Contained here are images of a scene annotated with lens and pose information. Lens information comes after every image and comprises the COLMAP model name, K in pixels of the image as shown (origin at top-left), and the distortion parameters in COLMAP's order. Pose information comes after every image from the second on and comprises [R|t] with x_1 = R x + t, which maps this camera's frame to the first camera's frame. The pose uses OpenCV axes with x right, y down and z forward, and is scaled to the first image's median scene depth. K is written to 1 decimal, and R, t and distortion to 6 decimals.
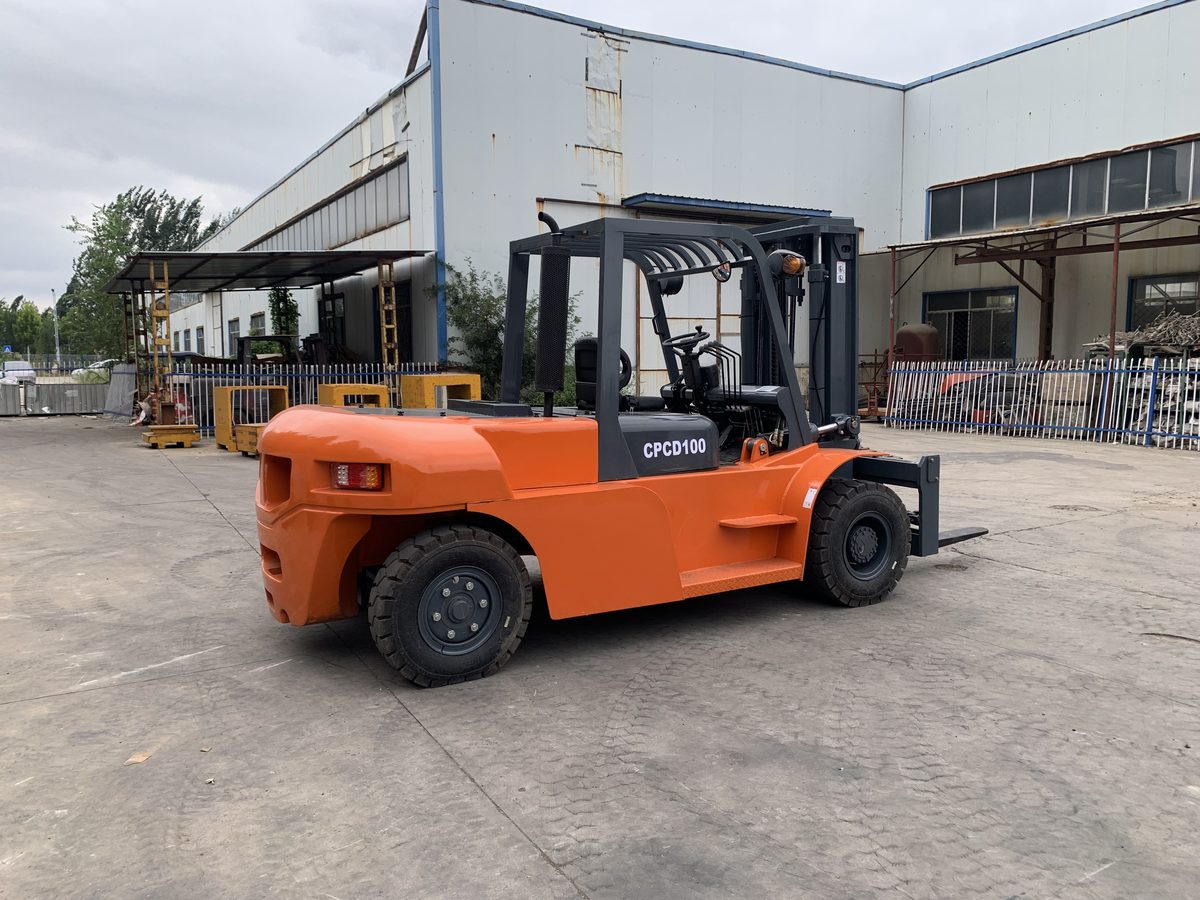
lens RADIAL K [[921.3, 0, 597.7], [0, 921.3, 452.4], [0, 0, 1]] dist [0.024697, -0.020599]
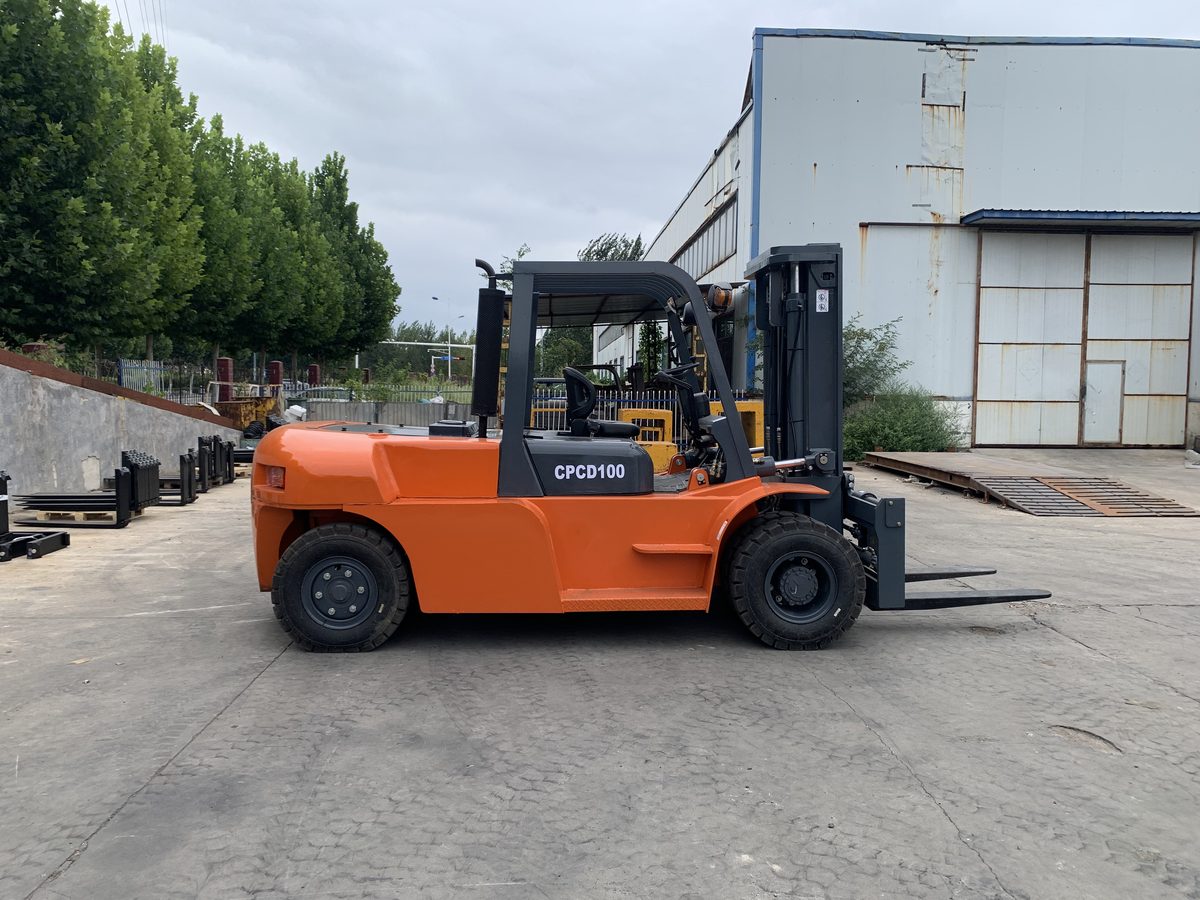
lens RADIAL K [[921.3, 0, 601.2], [0, 921.3, 451.5], [0, 0, 1]] dist [0.024697, -0.020599]
pose [[0.883707, 0.044311, -0.465938, 0.626765], [-0.058413, 0.998166, -0.015862, -0.012952], [0.464381, 0.041234, 0.884675, 0.067214]]
